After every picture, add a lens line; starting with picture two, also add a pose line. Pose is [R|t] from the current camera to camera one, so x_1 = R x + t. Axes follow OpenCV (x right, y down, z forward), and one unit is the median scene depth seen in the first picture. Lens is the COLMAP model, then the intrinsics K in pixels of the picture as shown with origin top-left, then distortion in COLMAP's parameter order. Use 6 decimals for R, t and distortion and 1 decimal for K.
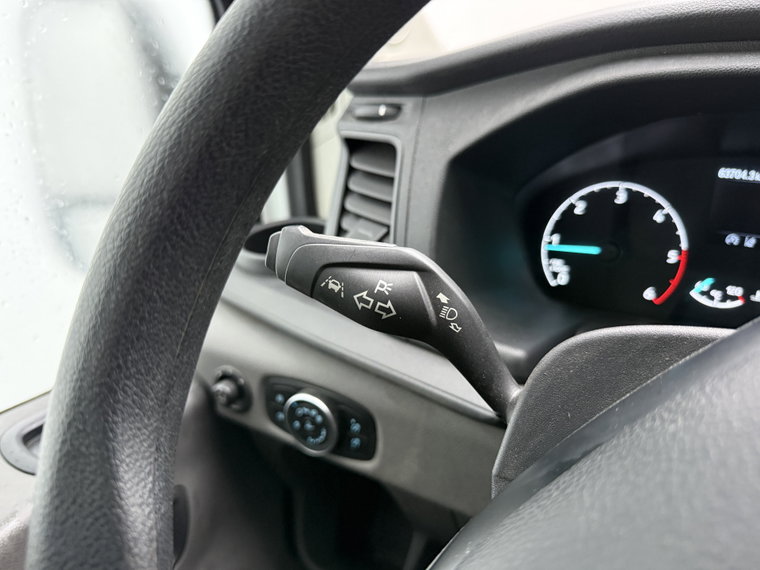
lens RADIAL K [[578.6, 0, 373.3], [0, 578.6, 297.4], [0, 0, 1]] dist [-0.032834, -0.019250]
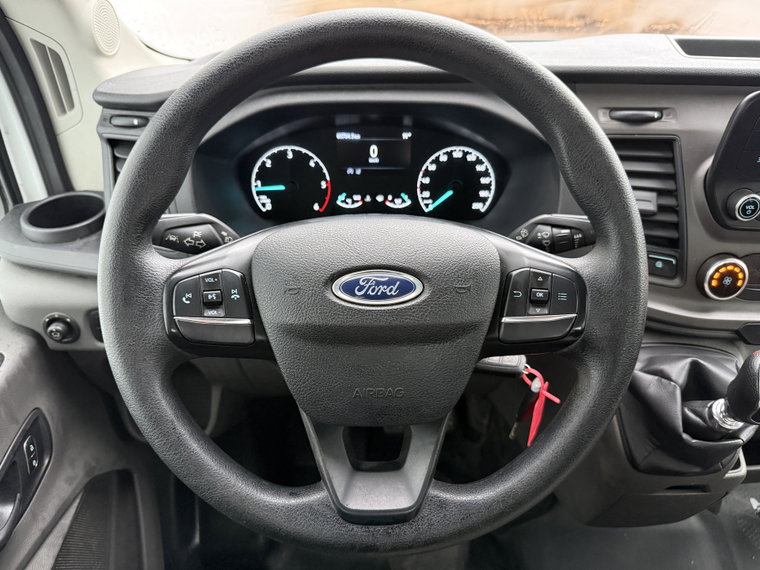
lens RADIAL K [[542.6, 0, 382.2], [0, 542.6, 293.8], [0, 0, 1]] dist [0.010011, -0.036723]
pose [[0.844642, -0.256695, 0.469774, -0.227390], [0.184213, 0.963315, 0.195167, -0.039672], [-0.502639, -0.078308, 0.860942, -0.625505]]
